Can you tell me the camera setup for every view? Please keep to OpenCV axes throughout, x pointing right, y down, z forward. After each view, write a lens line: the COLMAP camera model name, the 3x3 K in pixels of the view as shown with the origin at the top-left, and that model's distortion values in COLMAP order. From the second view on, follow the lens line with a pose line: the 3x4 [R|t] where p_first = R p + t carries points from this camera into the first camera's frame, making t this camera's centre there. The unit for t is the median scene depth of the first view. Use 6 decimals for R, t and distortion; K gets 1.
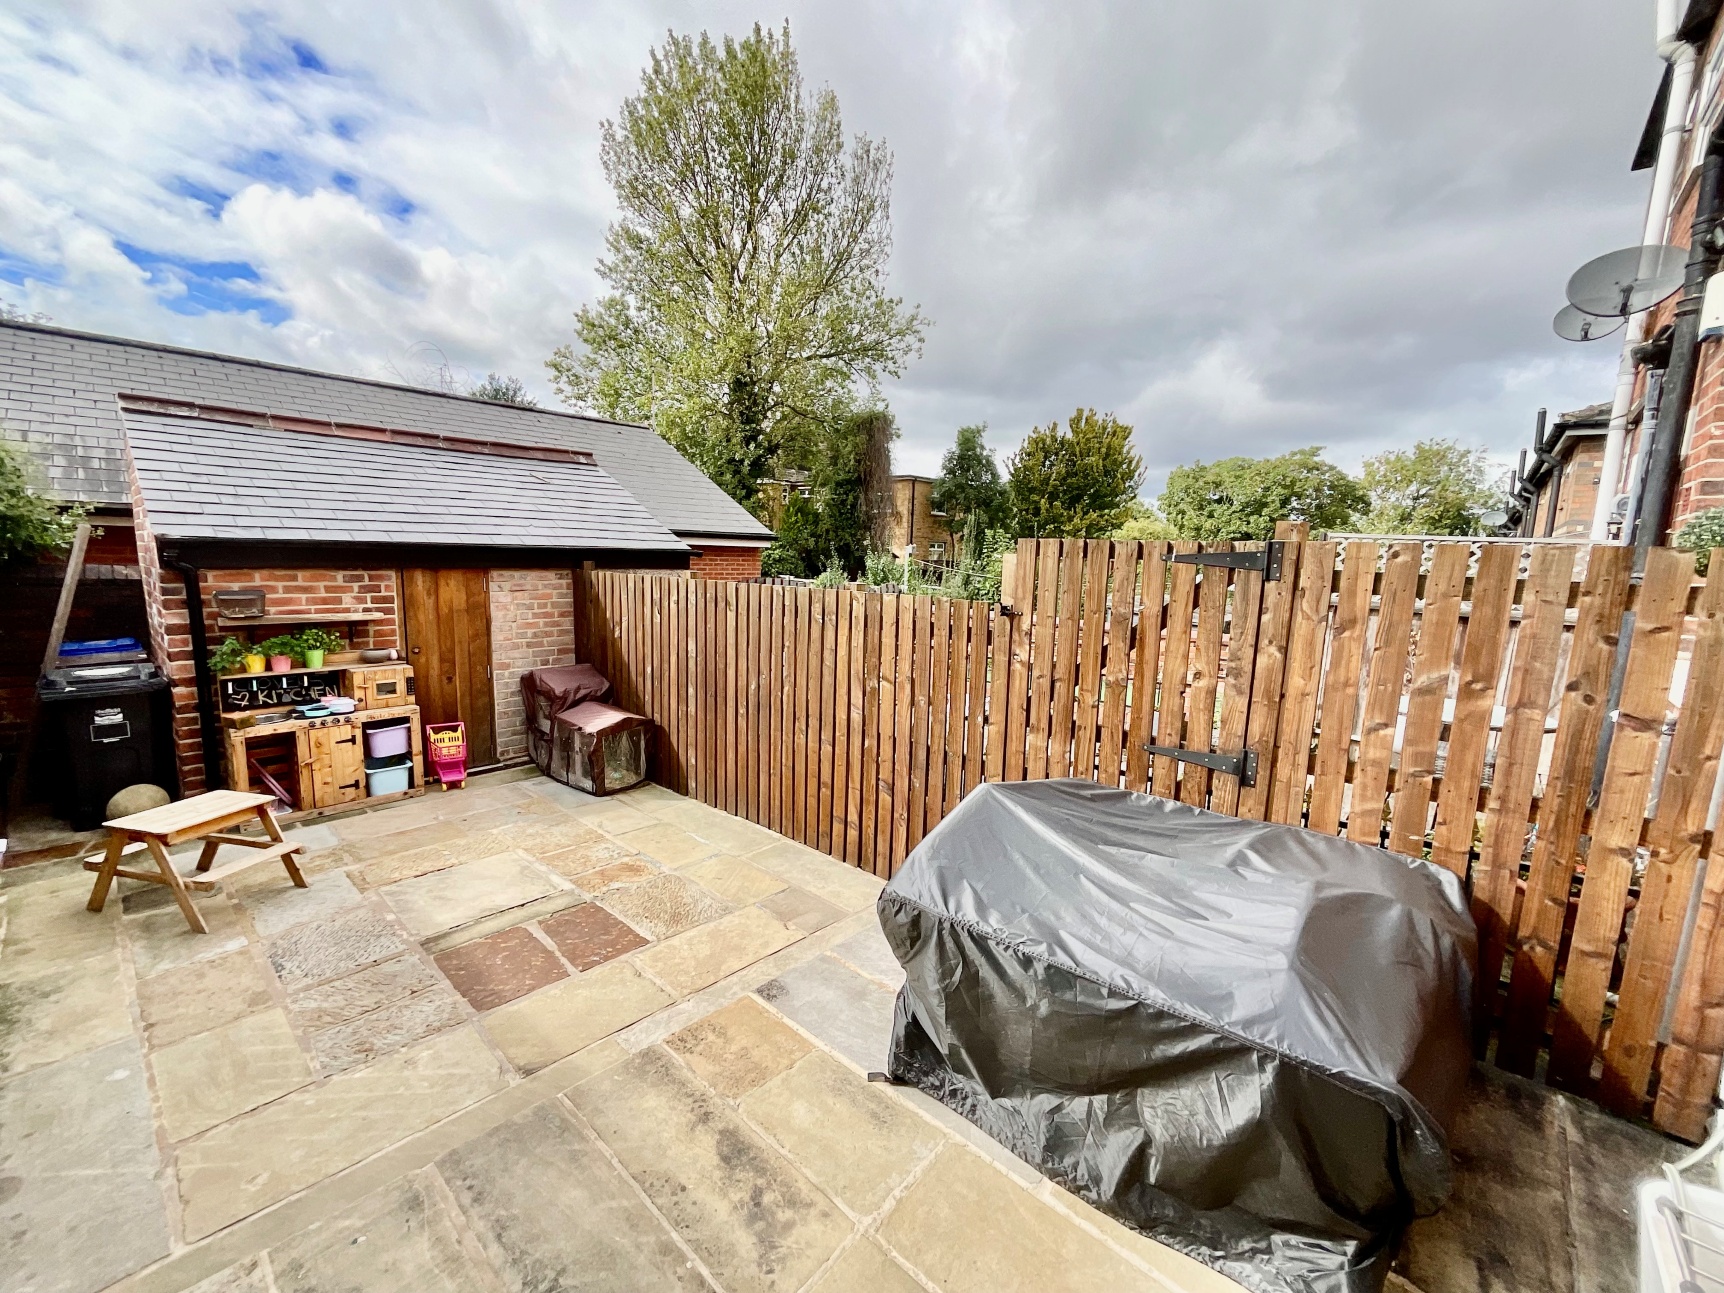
lens RADIAL K [[700.3, 0, 862.0], [0, 700.3, 646.5], [0, 0, 1]] dist [-0.009026, -0.000463]
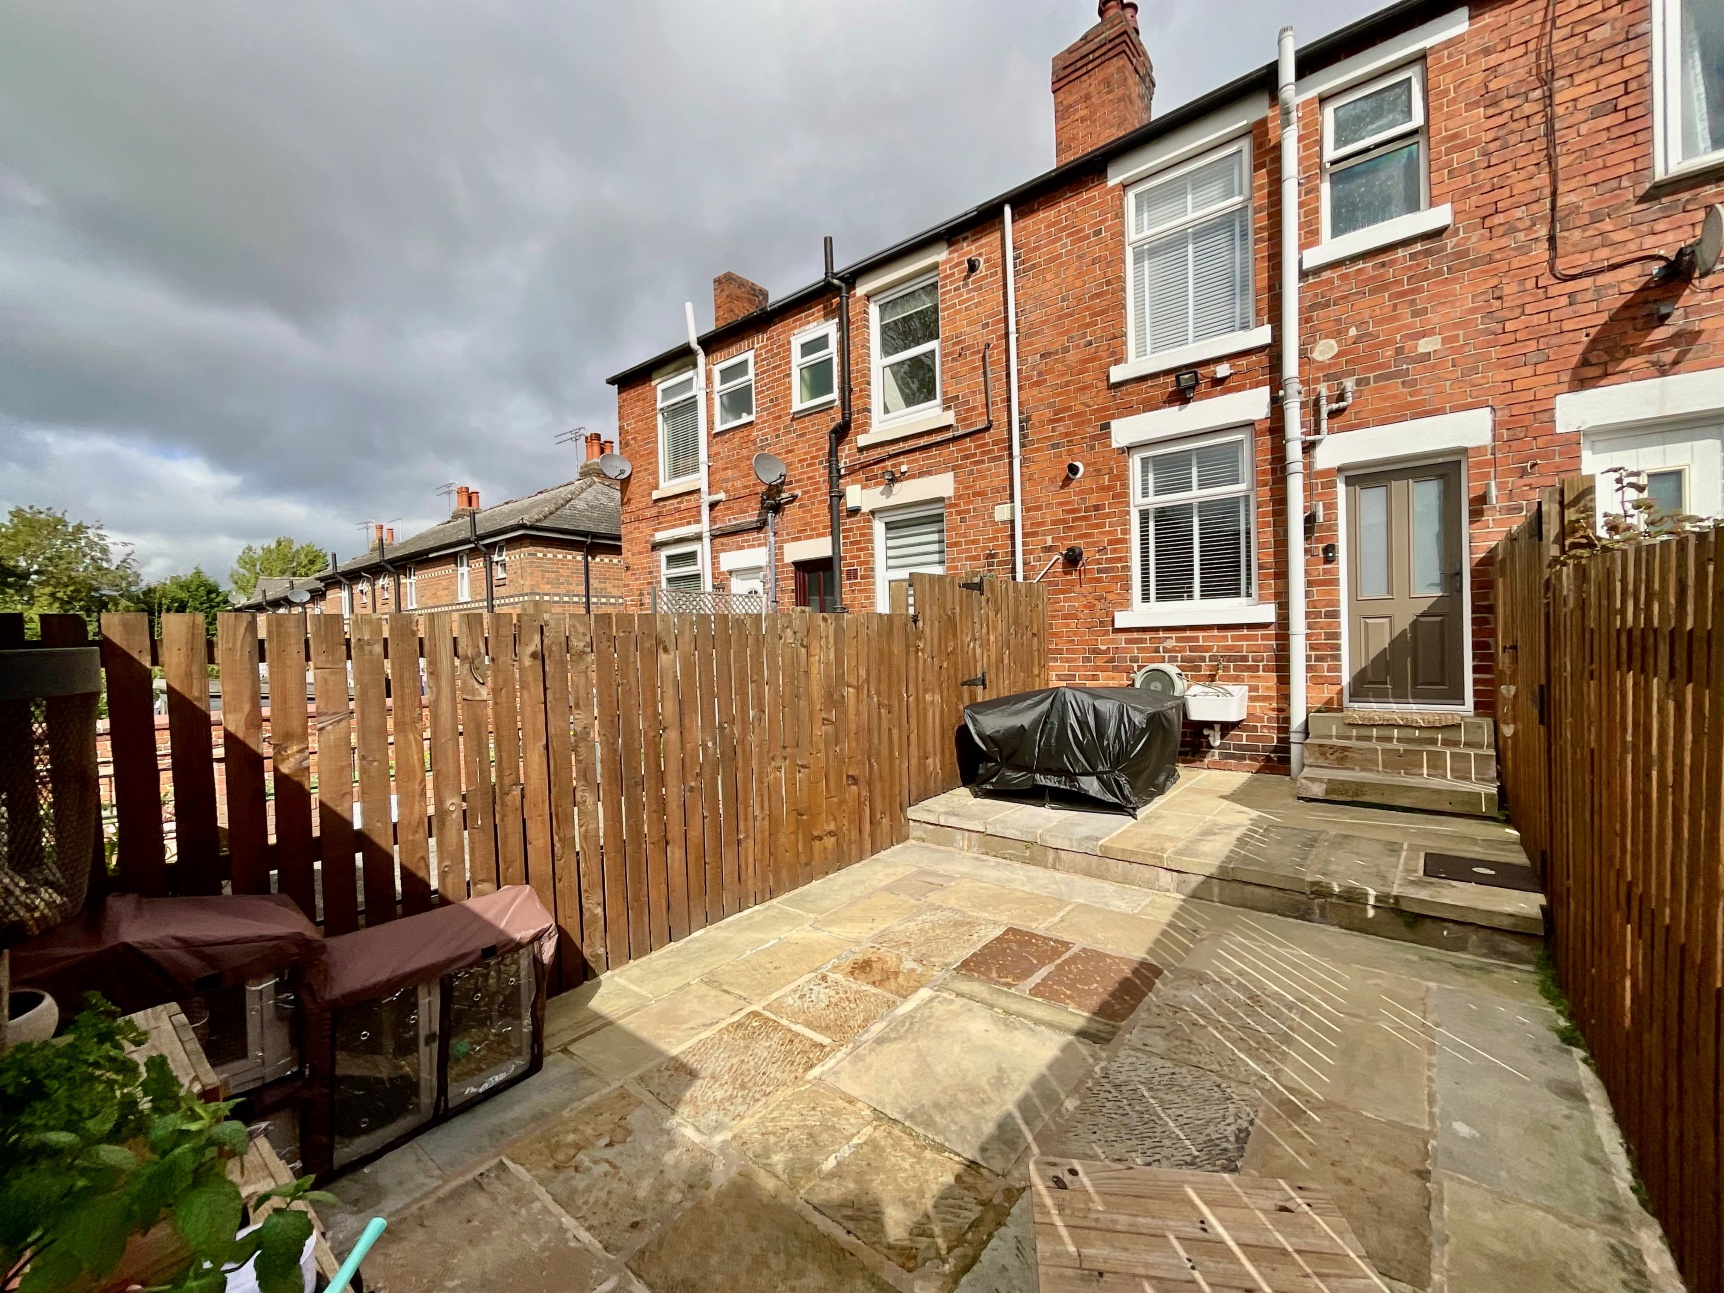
lens RADIAL K [[701.6, 0, 862.0], [0, 701.6, 646.5], [0, 0, 1]] dist [-0.000167, 0.000260]
pose [[-0.036950, -0.053678, 0.997874, -0.840460], [0.174834, 0.982808, 0.059342, -0.061442], [-0.983904, 0.176655, -0.026930, 0.737860]]
